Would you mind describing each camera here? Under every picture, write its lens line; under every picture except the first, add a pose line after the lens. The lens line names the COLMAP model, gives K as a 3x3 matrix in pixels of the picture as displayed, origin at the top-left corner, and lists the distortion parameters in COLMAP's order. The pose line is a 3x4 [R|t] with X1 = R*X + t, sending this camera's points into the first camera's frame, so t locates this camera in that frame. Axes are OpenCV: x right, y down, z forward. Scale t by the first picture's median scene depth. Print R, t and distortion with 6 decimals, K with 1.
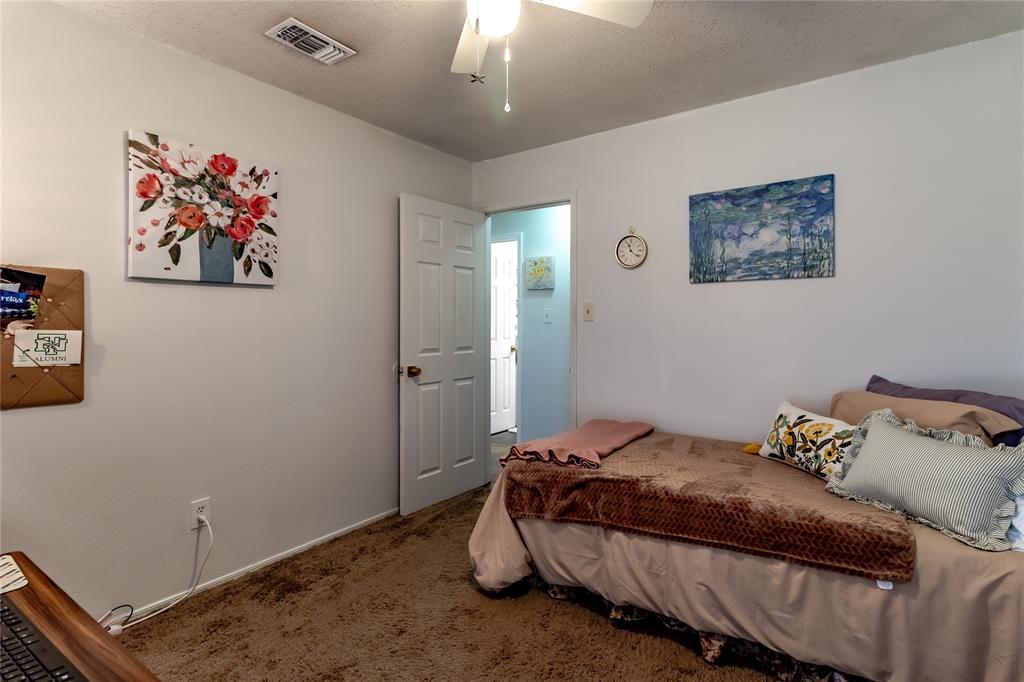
lens RADIAL K [[485.0, 0, 489.6], [0, 485.0, 322.3], [0, 0, 1]] dist [0.003069, 0.002394]
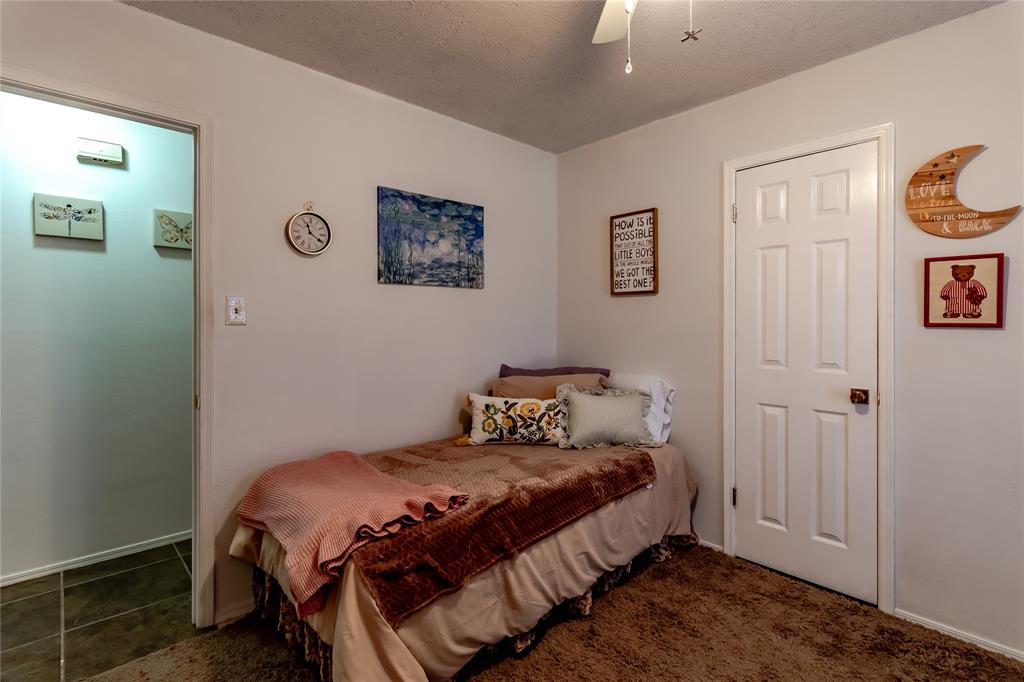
lens RADIAL K [[485.0, 0, 553.6], [0, 485.0, 323.7], [0, 0, 1]] dist [0.003069, 0.002394]
pose [[0.166461, -0.001996, 0.986046, -0.475094], [0.002377, 0.999996, 0.001623, -0.005004], [-0.986045, 0.002074, 0.166465, 0.586705]]
